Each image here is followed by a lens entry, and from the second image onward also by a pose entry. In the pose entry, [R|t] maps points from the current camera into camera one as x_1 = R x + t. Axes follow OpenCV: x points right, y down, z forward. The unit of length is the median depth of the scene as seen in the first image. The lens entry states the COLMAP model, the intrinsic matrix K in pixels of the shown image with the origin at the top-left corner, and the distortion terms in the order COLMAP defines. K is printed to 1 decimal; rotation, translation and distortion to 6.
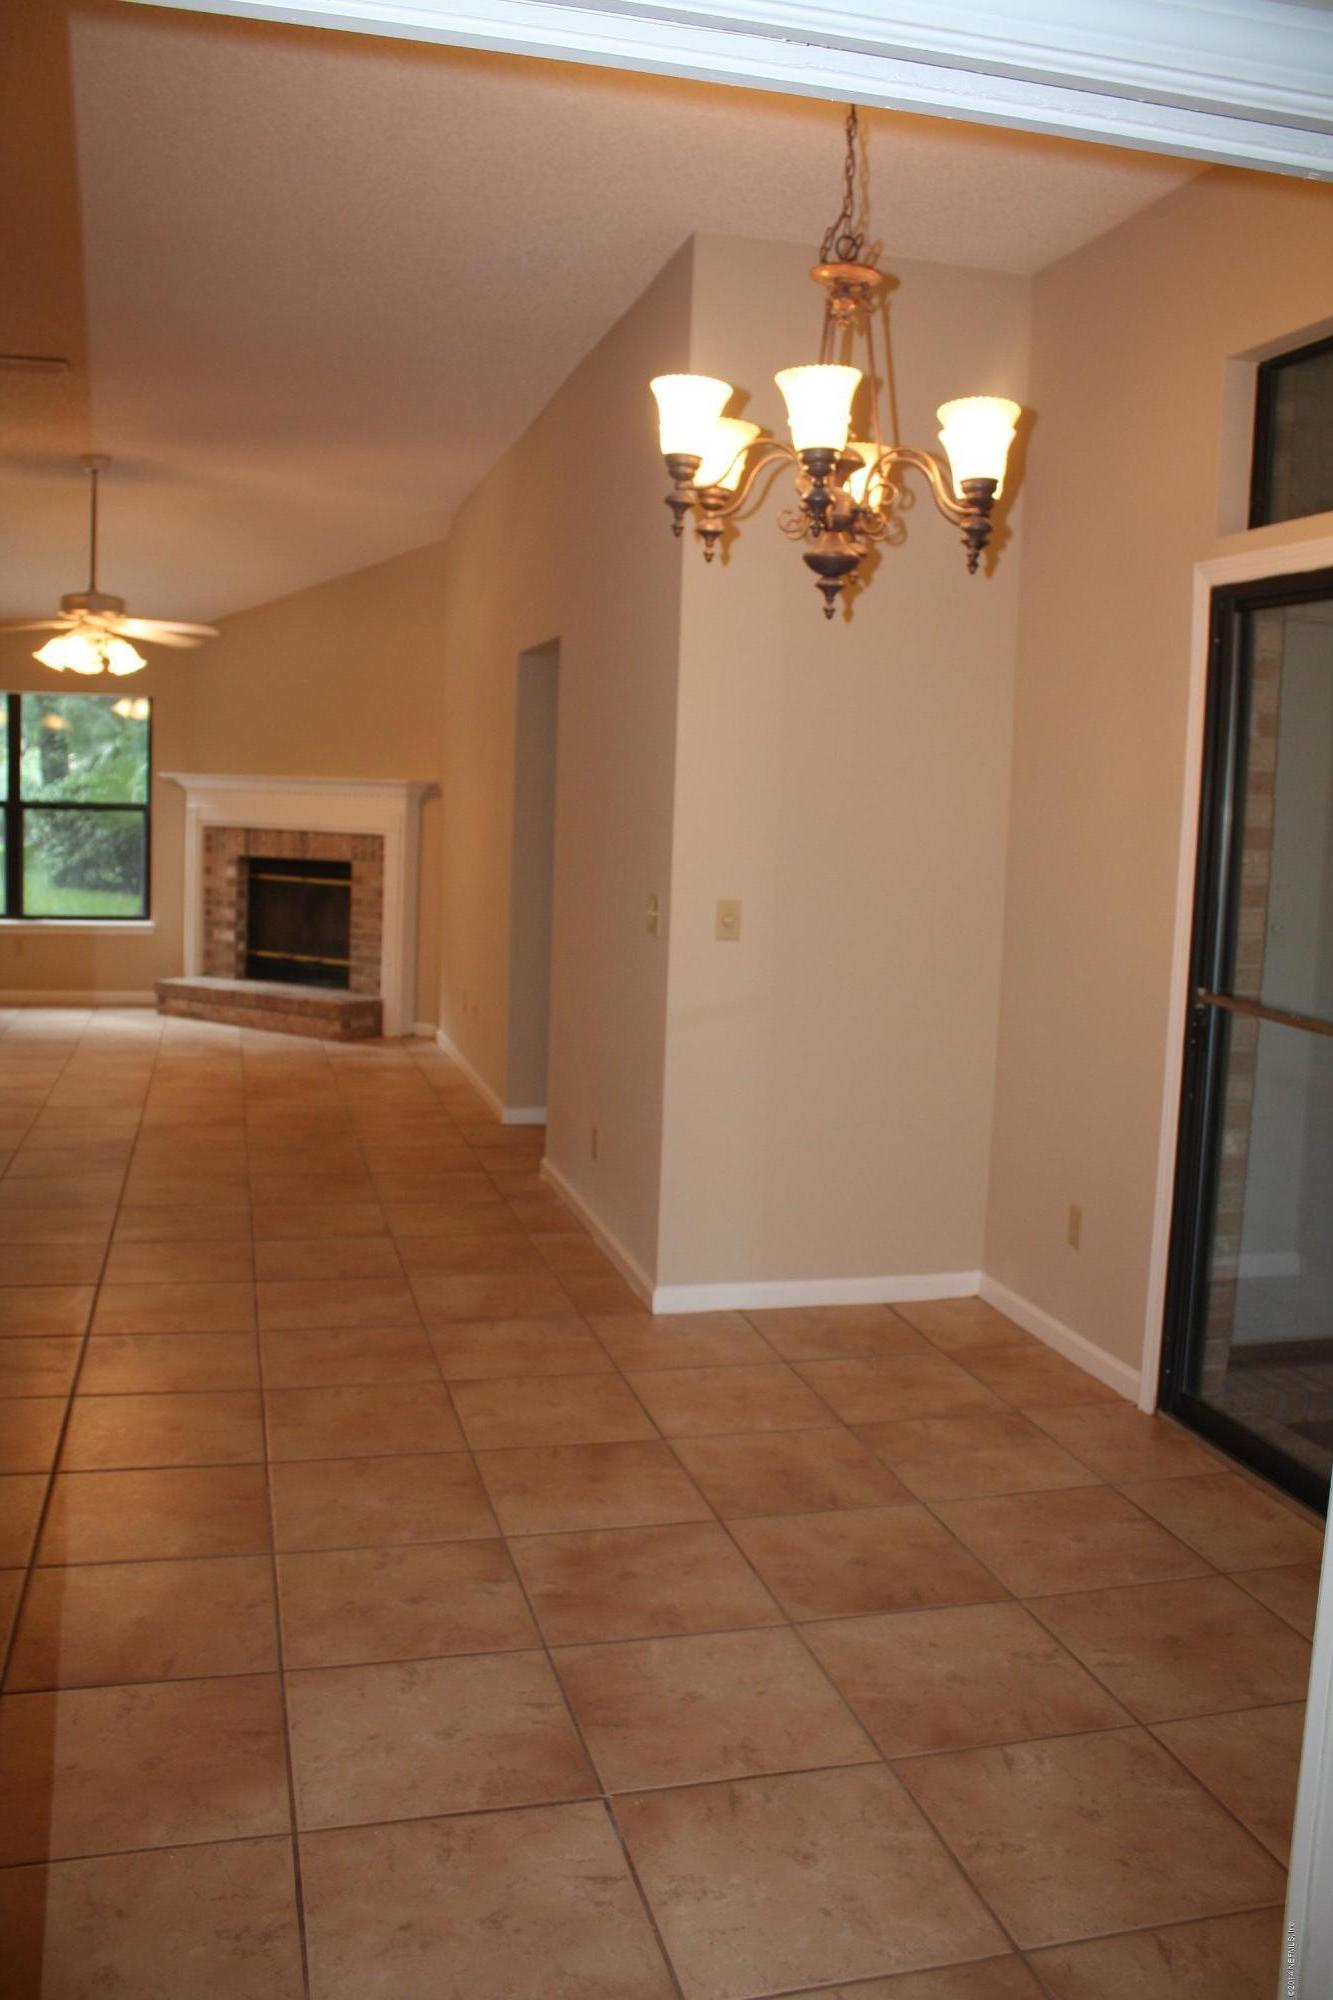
lens RADIAL K [[1653.5, 0, 663.6], [0, 1653.5, 978.6], [0, 0, 1]] dist [-0.107003, 0.003379]
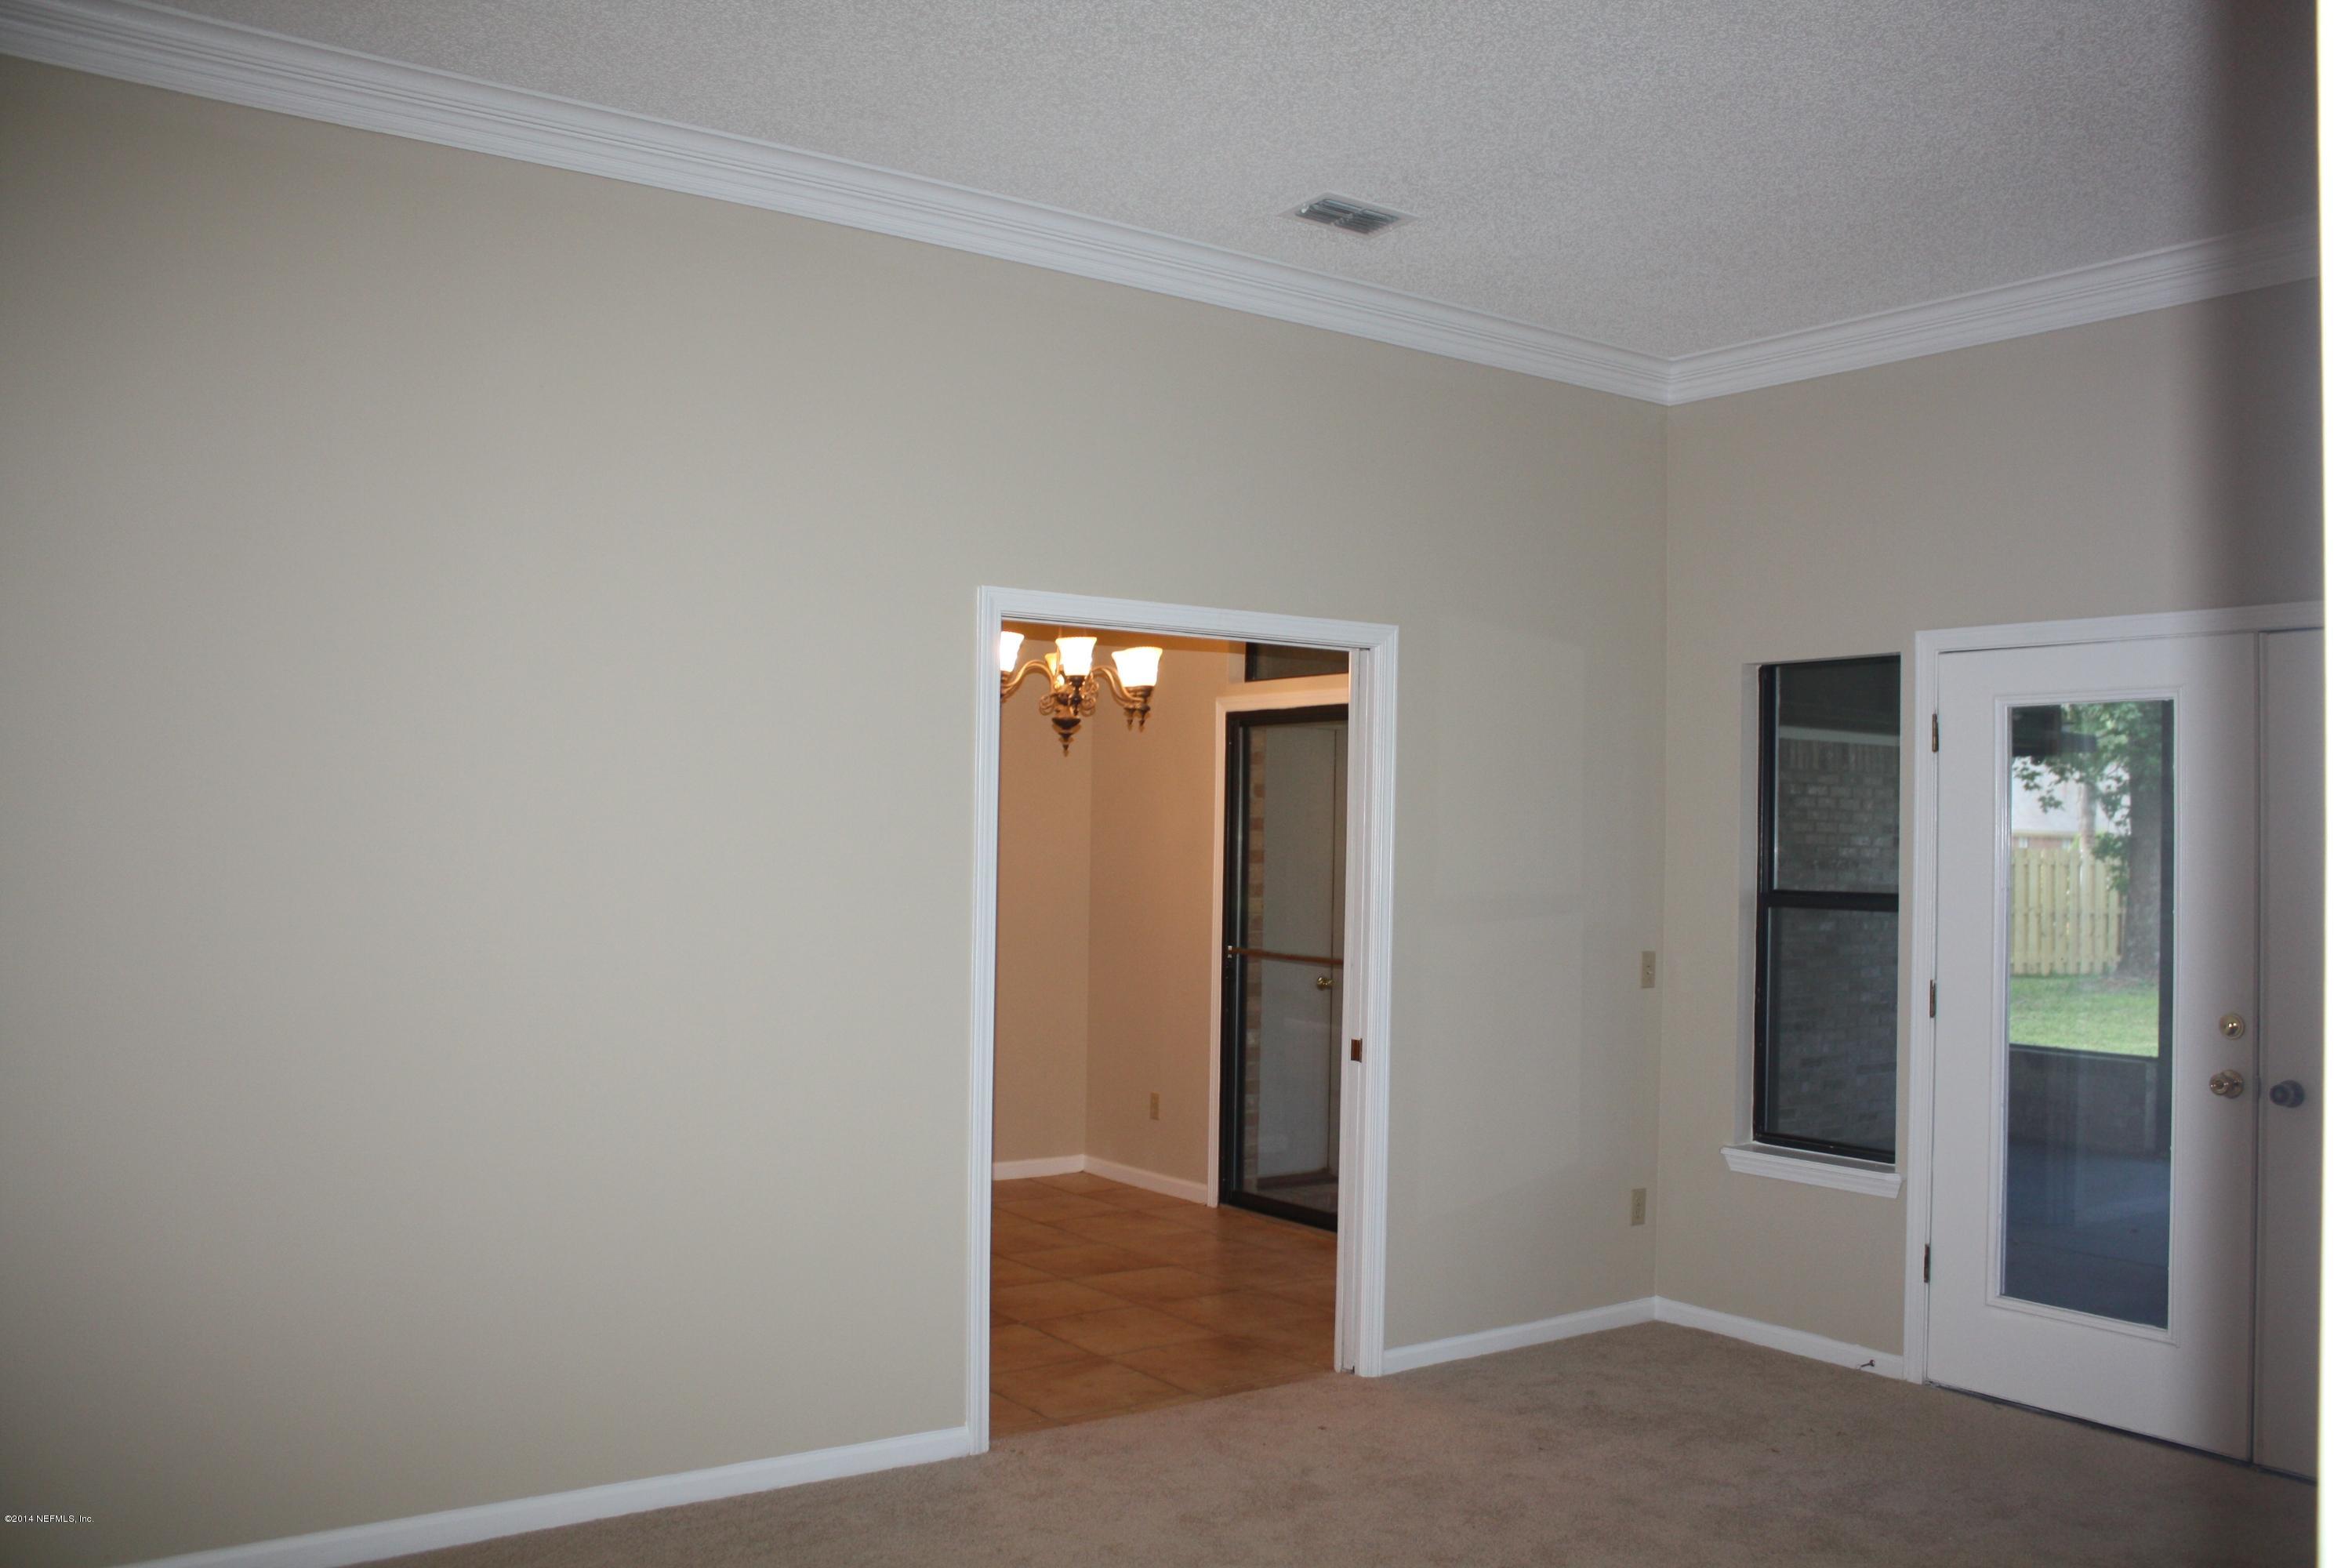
lens RADIAL K [[1944.5, 0, 1179.6], [0, 1944.5, 789.1], [0, 0, 1]] dist [-0.107003, 0.003379]
pose [[0.937032, -0.008579, 0.349138, -0.425408], [0.052372, 0.991845, -0.116189, 0.077187], [-0.345294, 0.127158, 0.929840, -0.883404]]
